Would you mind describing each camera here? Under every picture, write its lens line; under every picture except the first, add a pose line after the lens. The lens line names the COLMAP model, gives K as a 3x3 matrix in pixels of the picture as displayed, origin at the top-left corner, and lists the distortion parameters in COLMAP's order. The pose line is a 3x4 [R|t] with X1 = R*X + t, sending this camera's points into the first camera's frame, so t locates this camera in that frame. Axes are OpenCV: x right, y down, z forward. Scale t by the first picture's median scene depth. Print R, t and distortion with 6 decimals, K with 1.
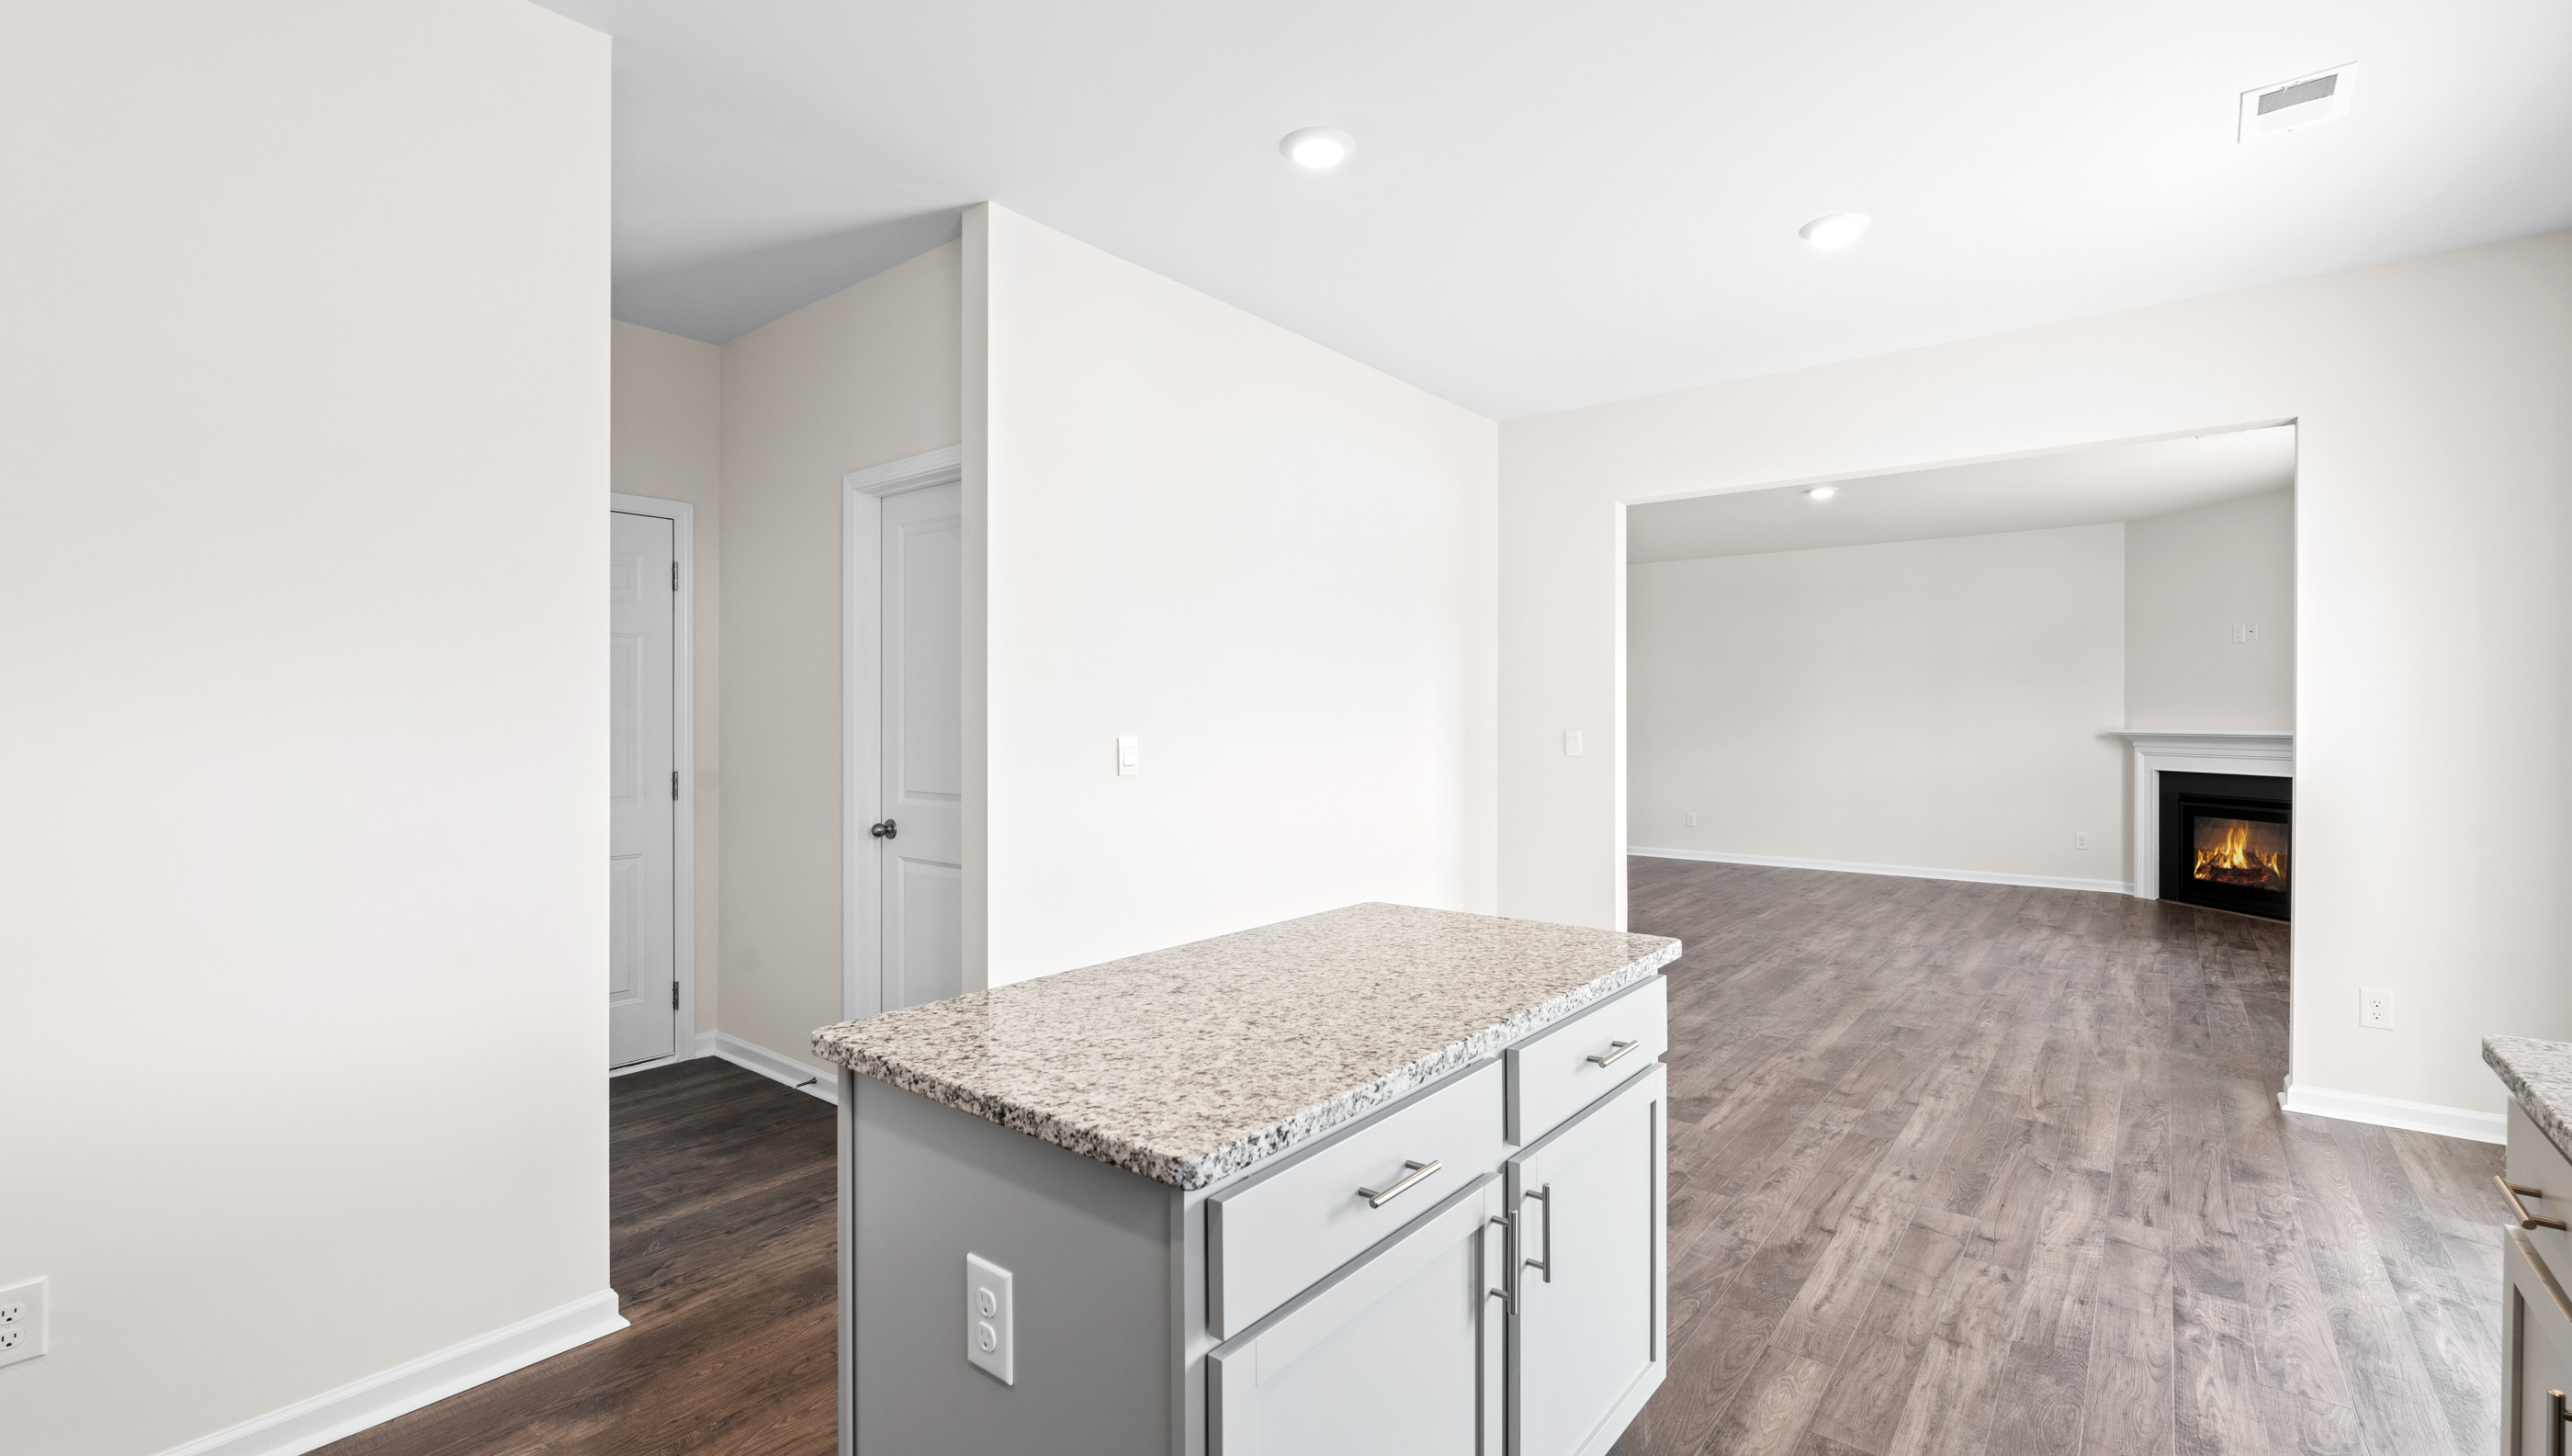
lens RADIAL K [[1117.2, 0, 1292.7], [0, 1117.2, 727.2], [0, 0, 1]] dist [-0.008993, 0.000114]
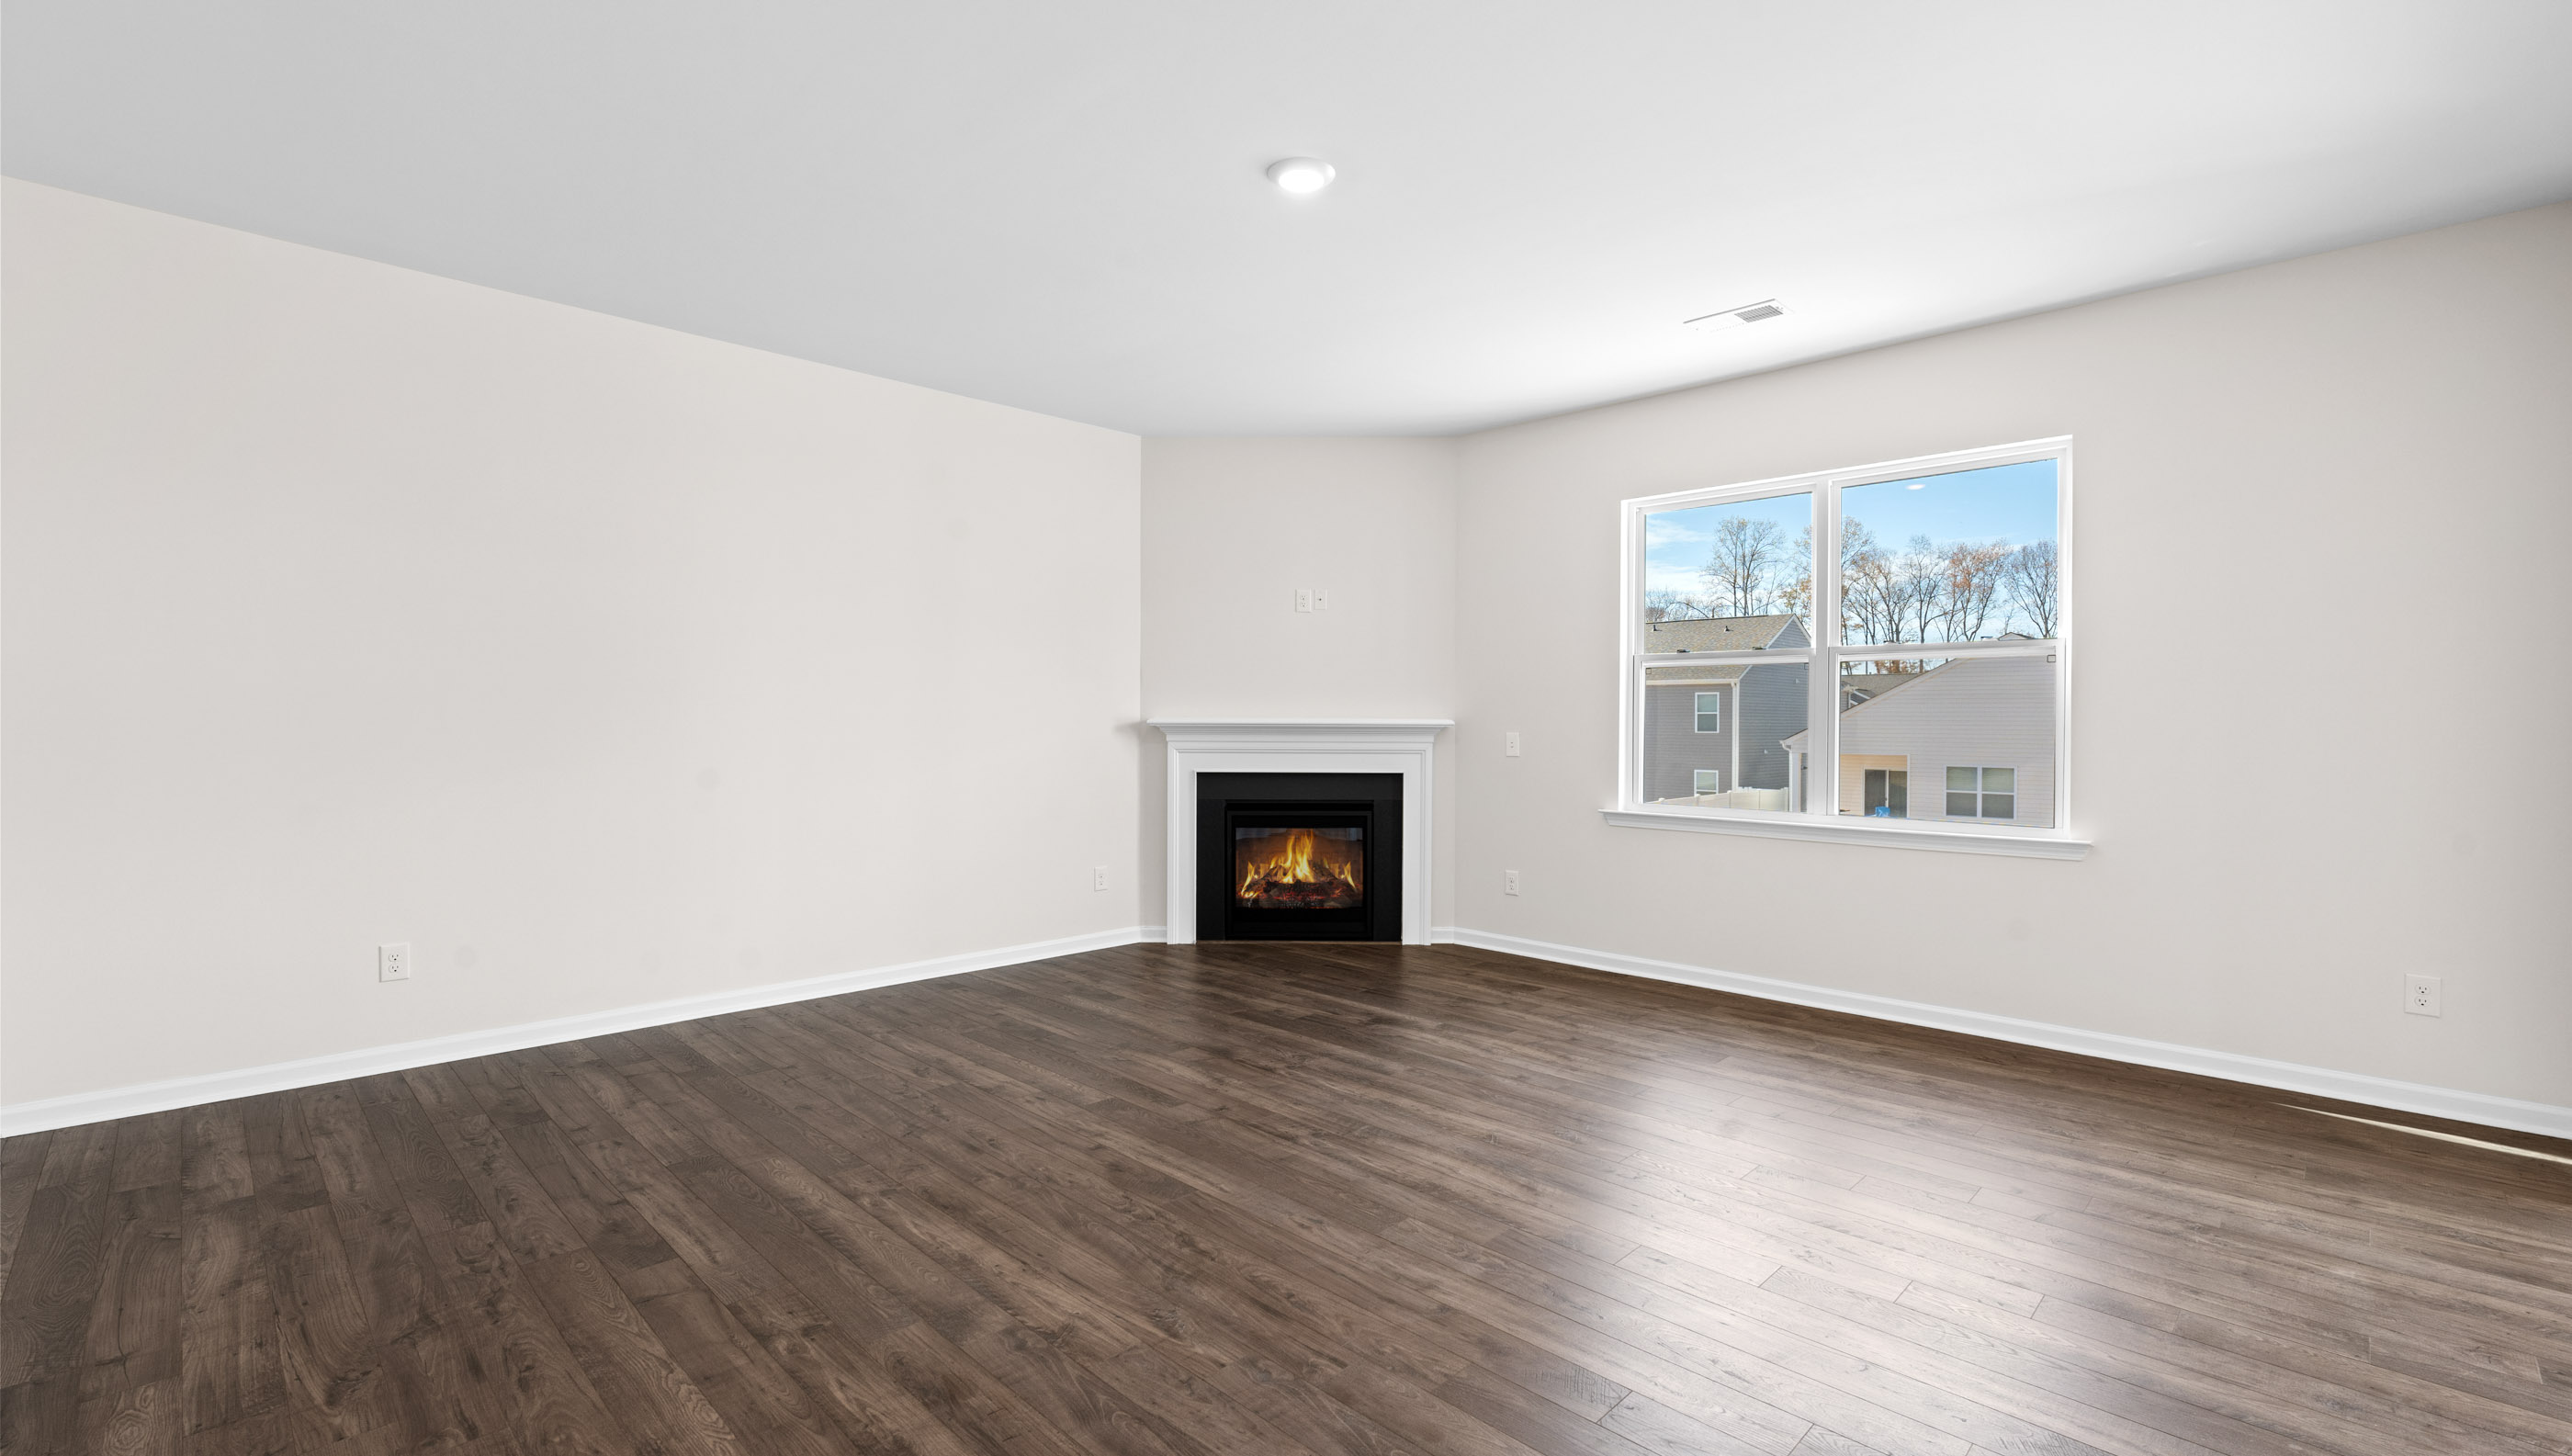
lens RADIAL K [[1117.2, 0, 1292.7], [0, 1117.2, 727.2], [0, 0, 1]] dist [-0.008993, 0.000114]
pose [[0.115168, -0.008690, 0.993308, 0.051368], [0.004769, 0.999955, 0.008195, 0.004845], [-0.993335, 0.003793, 0.115204, 1.706823]]
